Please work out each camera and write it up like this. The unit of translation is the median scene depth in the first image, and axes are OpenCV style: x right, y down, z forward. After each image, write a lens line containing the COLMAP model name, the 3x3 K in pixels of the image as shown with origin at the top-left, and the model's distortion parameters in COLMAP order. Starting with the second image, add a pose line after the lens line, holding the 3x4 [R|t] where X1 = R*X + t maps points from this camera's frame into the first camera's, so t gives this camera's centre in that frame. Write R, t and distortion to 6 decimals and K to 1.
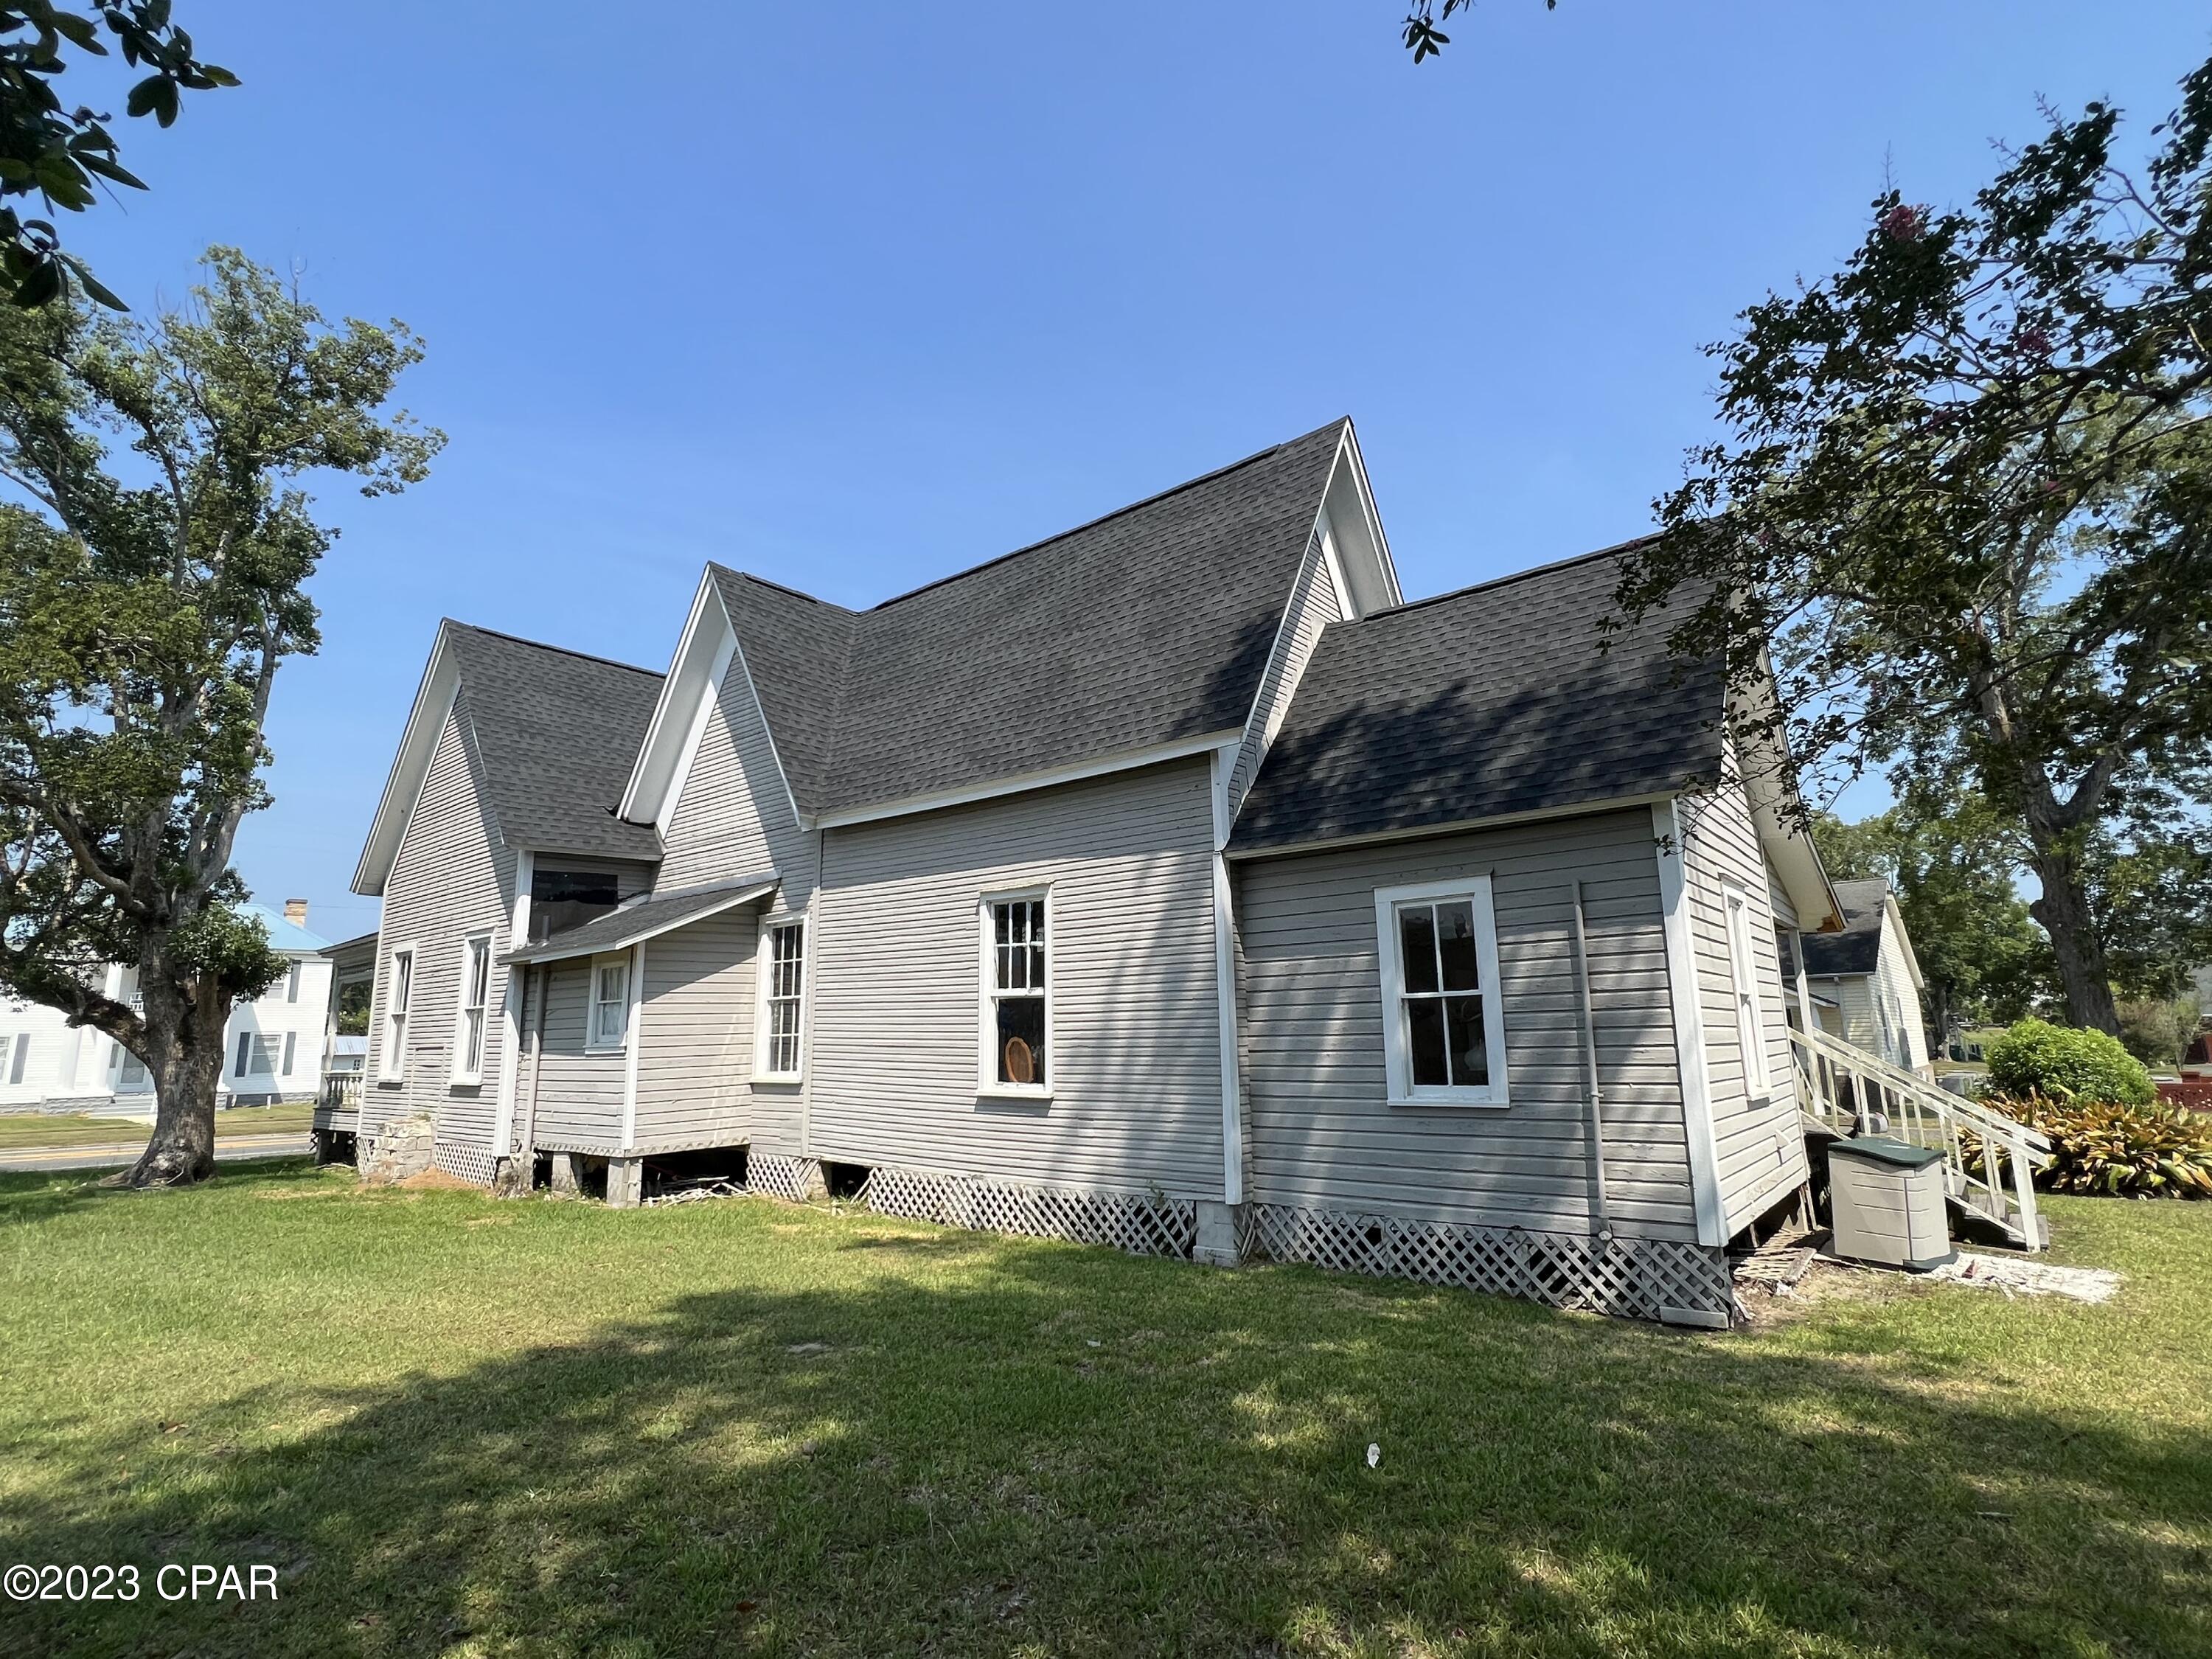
lens RADIAL K [[1030.7, 0, 1105.2], [0, 1030.7, 846.6], [0, 0, 1]] dist [-0.001140, 0.000983]
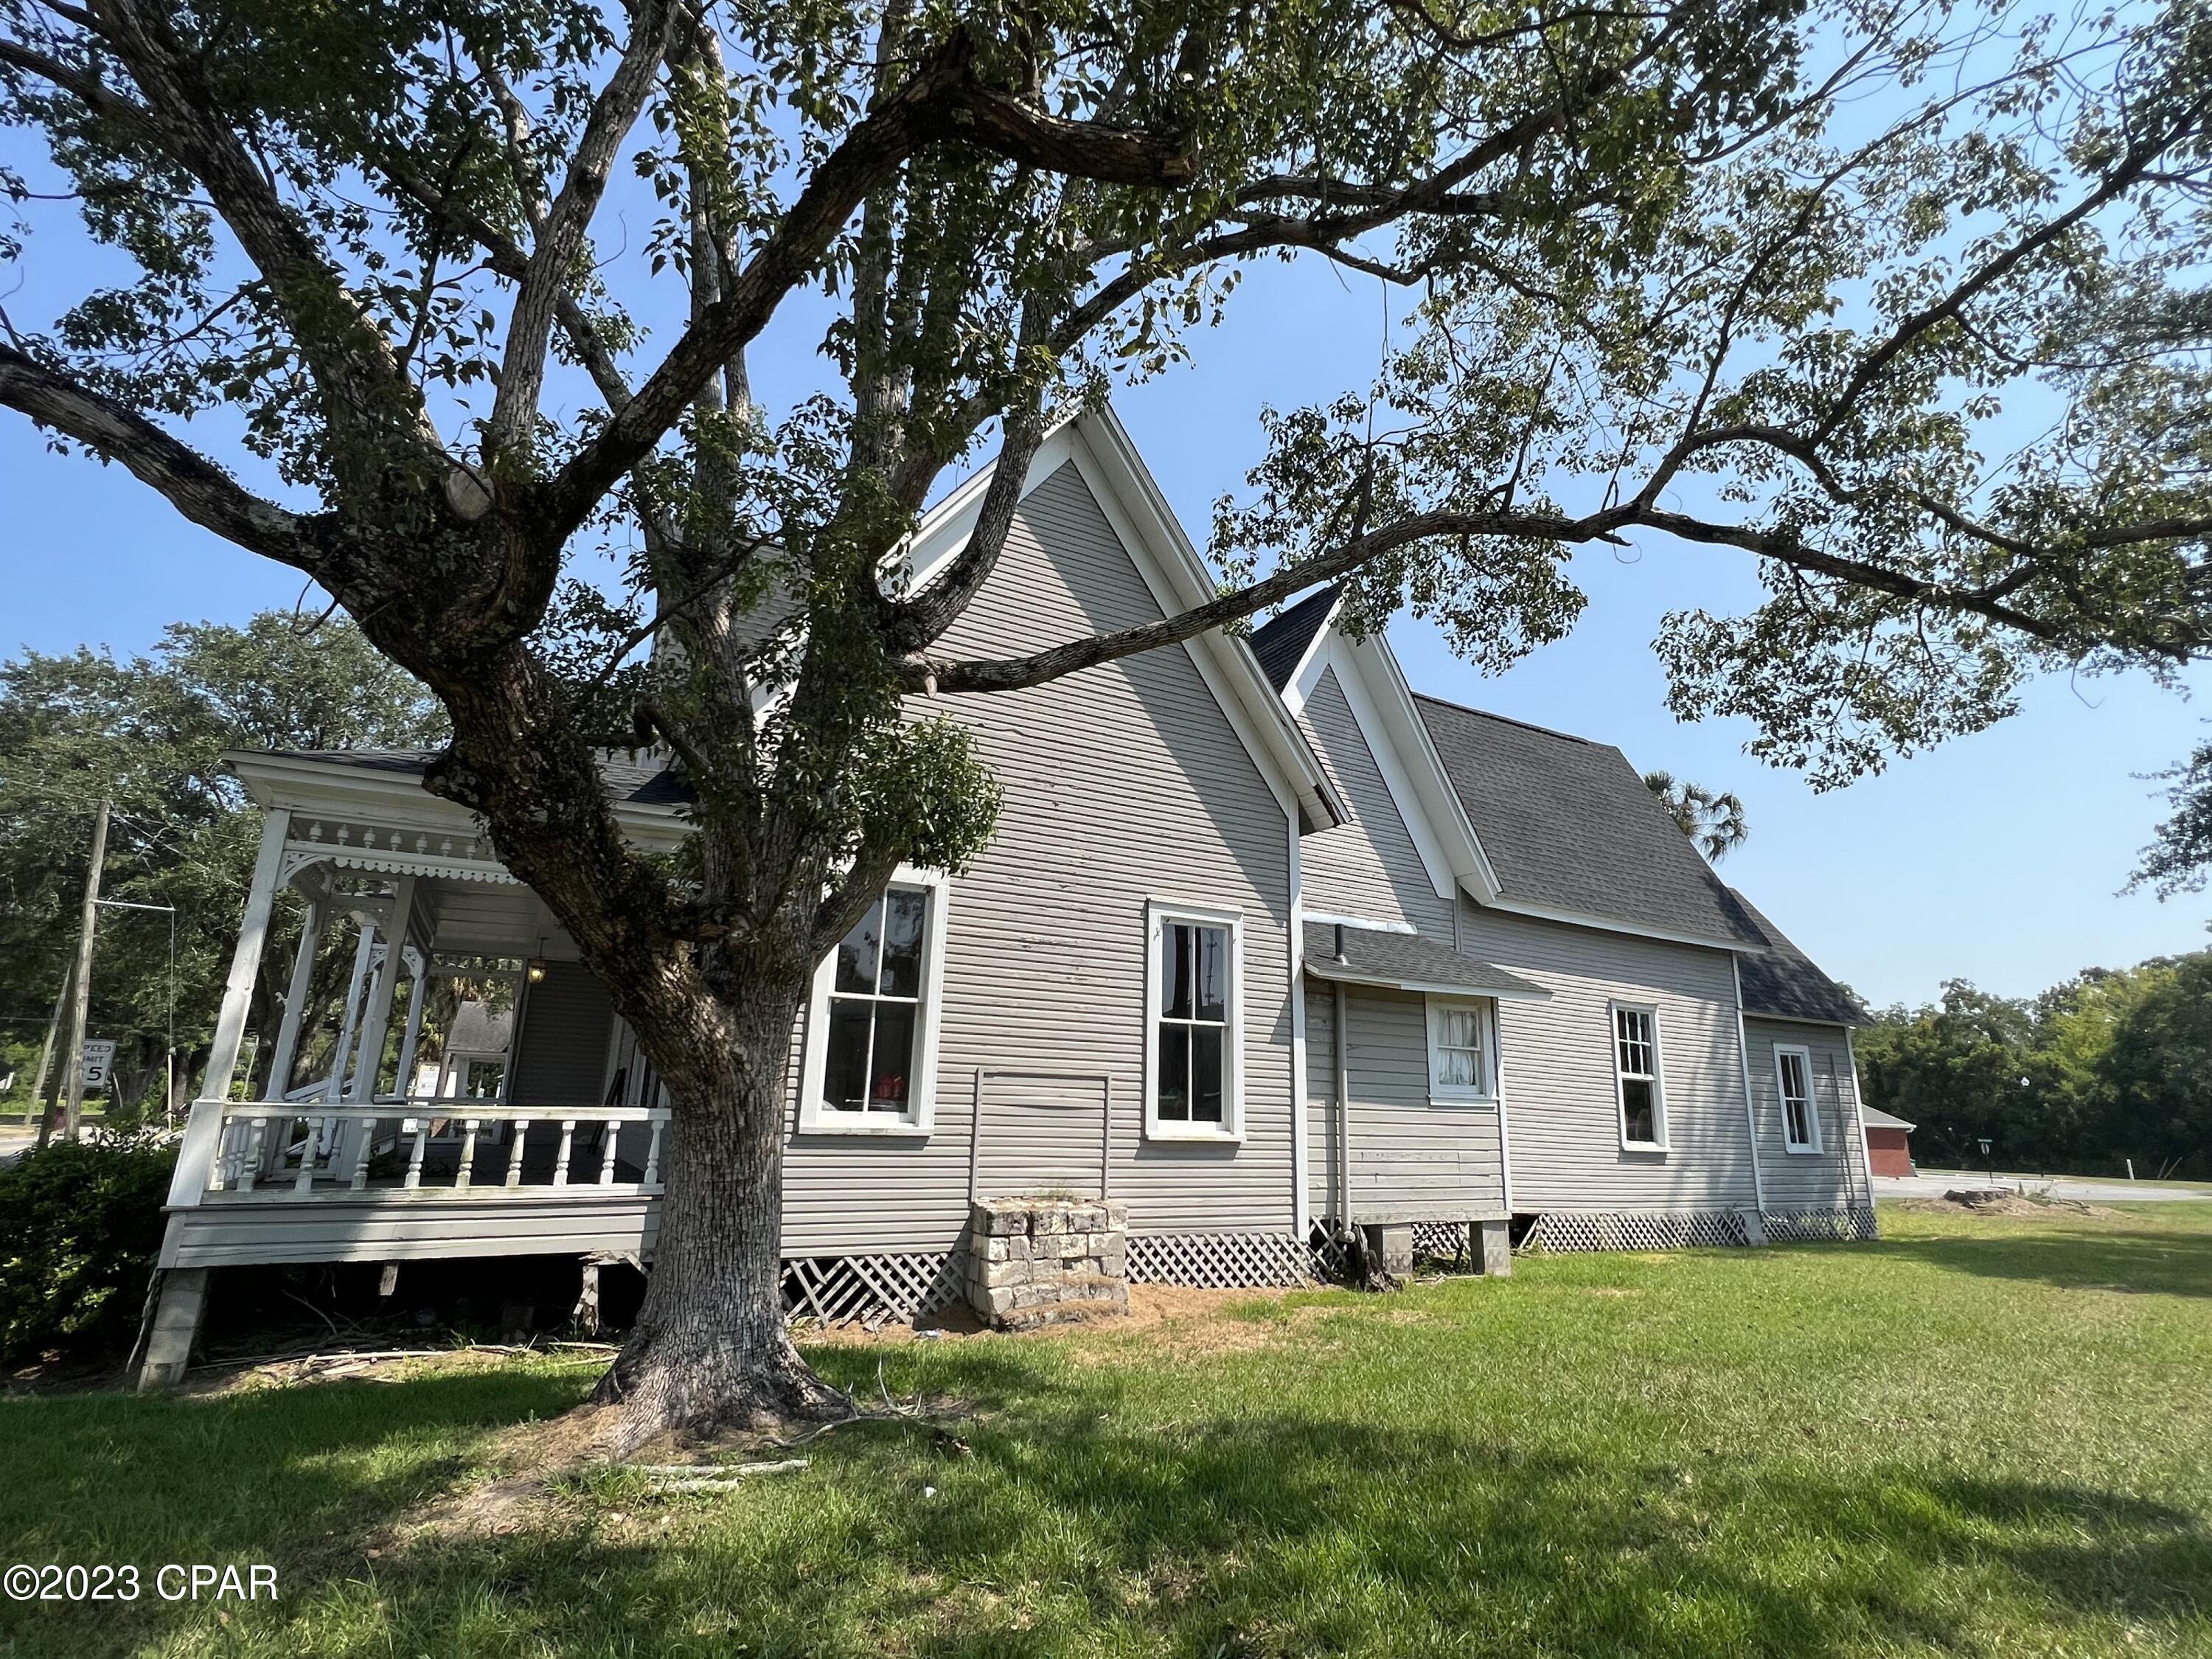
lens RADIAL K [[1030.7, 0, 1102.8], [0, 1030.7, 812.5], [0, 0, 1]] dist [-0.001140, 0.000983]
pose [[0.406938, 0.253874, 0.877468, -1.714452], [-0.223656, 0.959055, -0.173756, 0.202440], [-0.885652, -0.125543, 0.447056, 1.053300]]
